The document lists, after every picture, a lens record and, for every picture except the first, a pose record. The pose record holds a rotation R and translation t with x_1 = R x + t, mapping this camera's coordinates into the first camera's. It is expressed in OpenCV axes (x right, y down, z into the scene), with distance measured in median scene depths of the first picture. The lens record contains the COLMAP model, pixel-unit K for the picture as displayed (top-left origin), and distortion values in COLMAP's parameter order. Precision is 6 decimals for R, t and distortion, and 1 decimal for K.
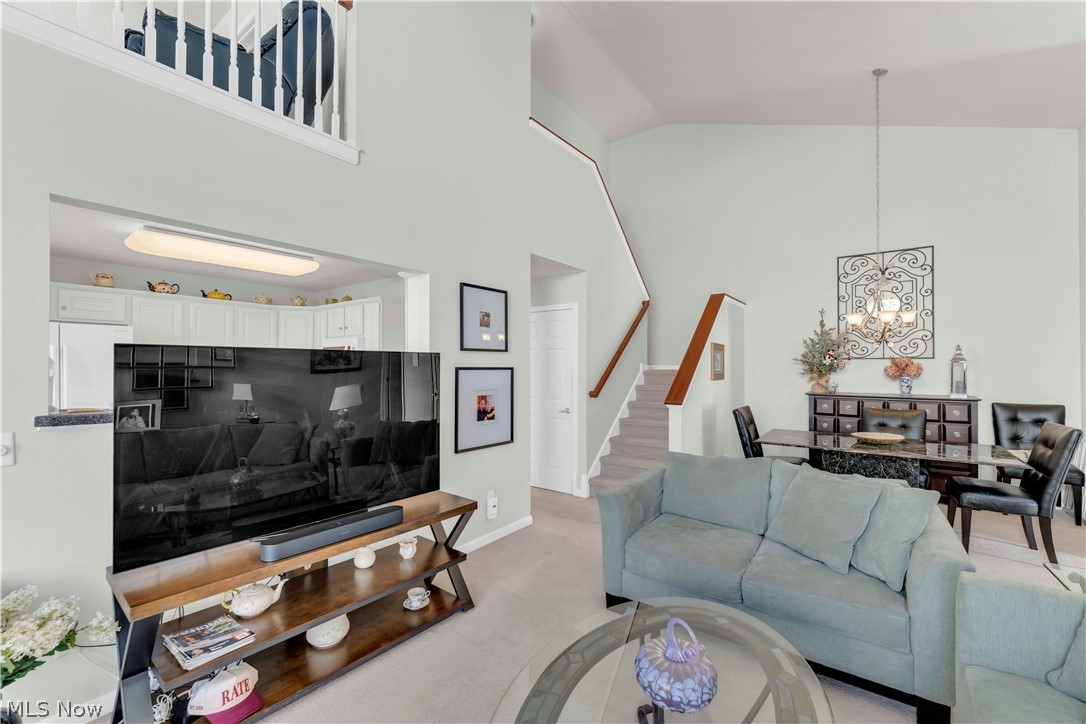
lens RADIAL K [[442.8, 0, 551.5], [0, 442.8, 364.1], [0, 0, 1]] dist [-0.003755, -0.000241]
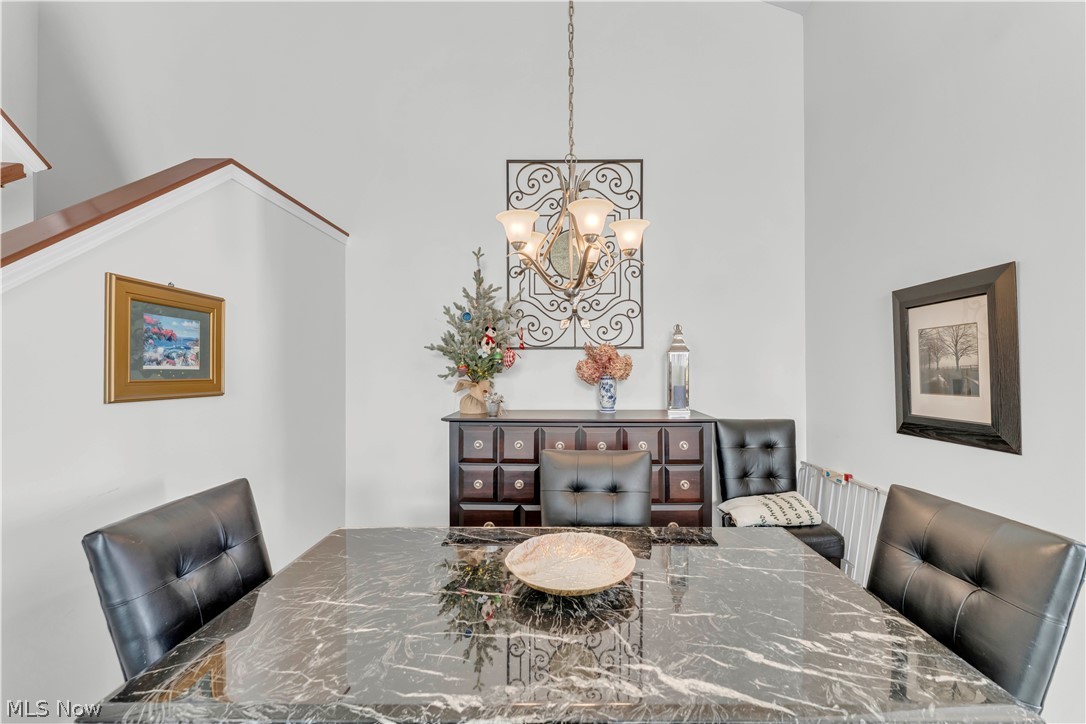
lens RADIAL K [[442.8, 0, 546.2], [0, 442.8, 363.3], [0, 0, 1]] dist [-0.003755, -0.000241]
pose [[0.826471, 0.004731, 0.562960, 0.414134], [-0.000494, 0.999970, -0.007678, 0.011866], [-0.562979, 0.006068, 0.826449, 0.569115]]
